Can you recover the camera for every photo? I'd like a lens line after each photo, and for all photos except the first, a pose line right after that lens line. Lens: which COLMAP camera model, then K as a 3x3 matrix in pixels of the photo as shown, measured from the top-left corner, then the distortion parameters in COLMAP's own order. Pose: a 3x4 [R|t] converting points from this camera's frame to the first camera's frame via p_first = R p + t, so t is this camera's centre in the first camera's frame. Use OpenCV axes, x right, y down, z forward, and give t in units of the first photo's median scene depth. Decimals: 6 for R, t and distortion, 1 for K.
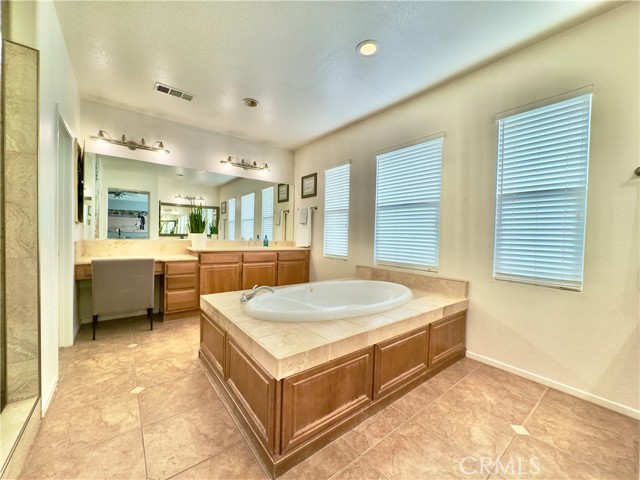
lens RADIAL K [[258.5, 0, 320.8], [0, 258.5, 242.0], [0, 0, 1]] dist [-0.014041, -0.000069]
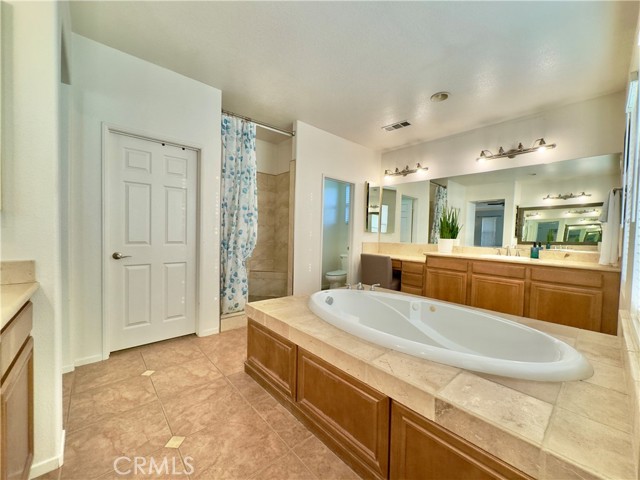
lens RADIAL K [[256.1, 0, 315.8], [0, 256.1, 239.7], [0, 0, 1]] dist [-0.000029, 0.000050]
pose [[0.047968, 0.002669, -0.998845, 0.624267], [-0.047562, 0.998868, 0.000385, -0.006193], [0.997716, 0.047489, 0.048041, 0.523973]]
